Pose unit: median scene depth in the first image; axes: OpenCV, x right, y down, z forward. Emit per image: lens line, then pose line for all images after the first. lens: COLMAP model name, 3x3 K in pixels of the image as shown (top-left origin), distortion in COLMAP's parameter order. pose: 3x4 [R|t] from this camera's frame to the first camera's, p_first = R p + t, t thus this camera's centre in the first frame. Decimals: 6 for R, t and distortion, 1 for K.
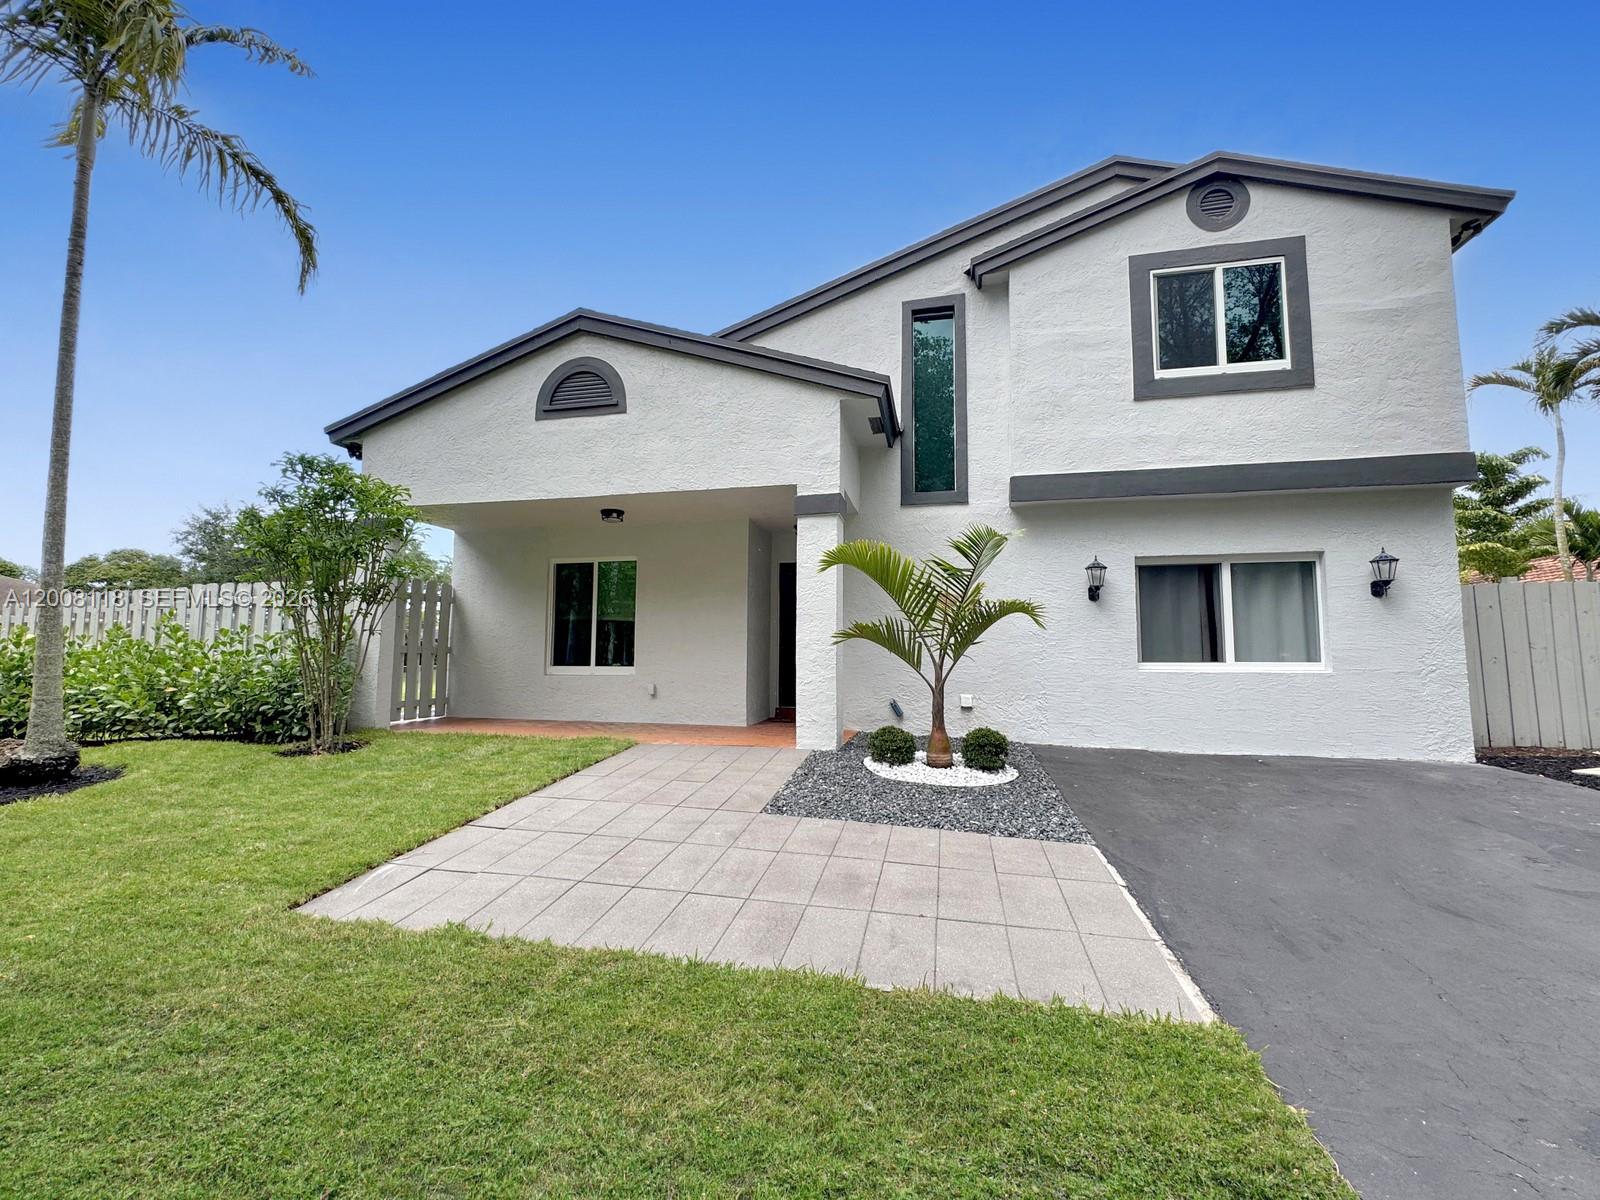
lens RADIAL K [[637.0, 0, 800.0], [0, 637.0, 600.0], [0, 0, 1]] dist [0.000121, -0.000073]
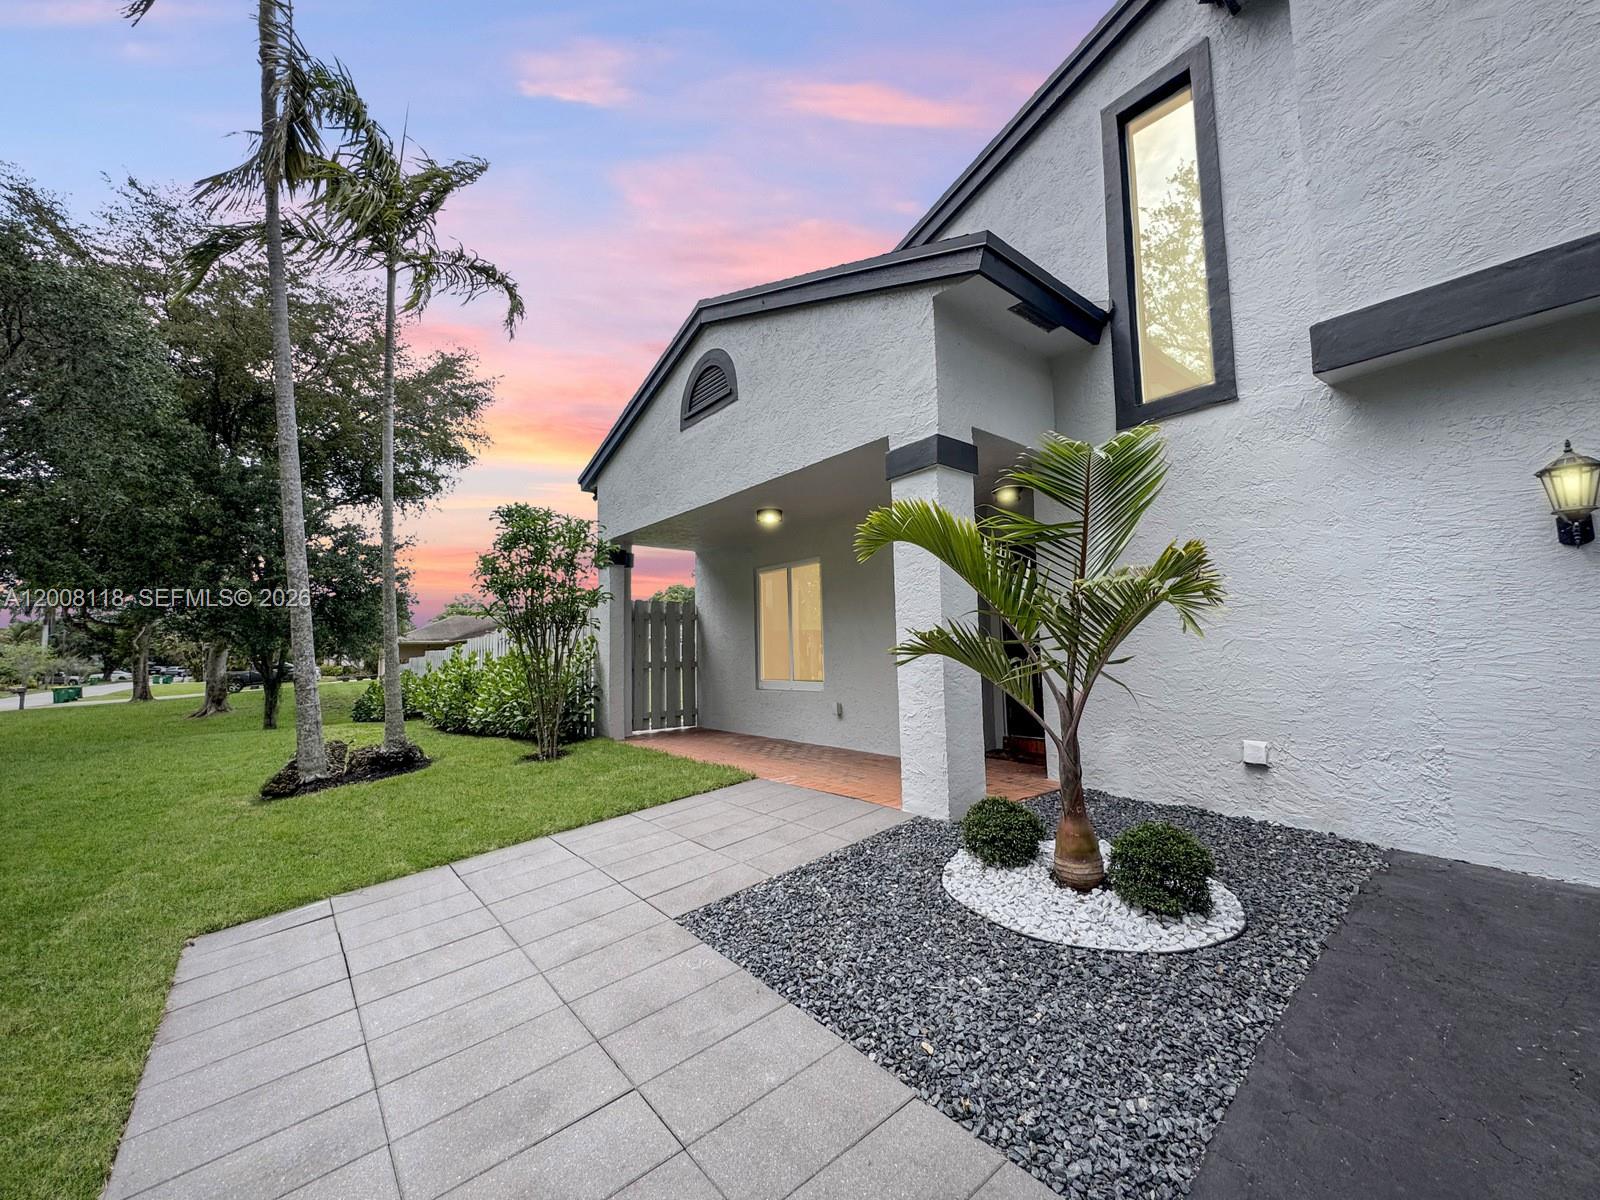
lens RADIAL K [[637.0, 0, 800.0], [0, 637.0, 600.0], [0, 0, 1]] dist [0.000121, -0.000073]
pose [[0.791775, -0.071440, -0.606621, 0.309061], [0.075407, 0.996972, -0.018987, 0.006872], [0.606140, -0.030710, 0.794765, 0.339224]]
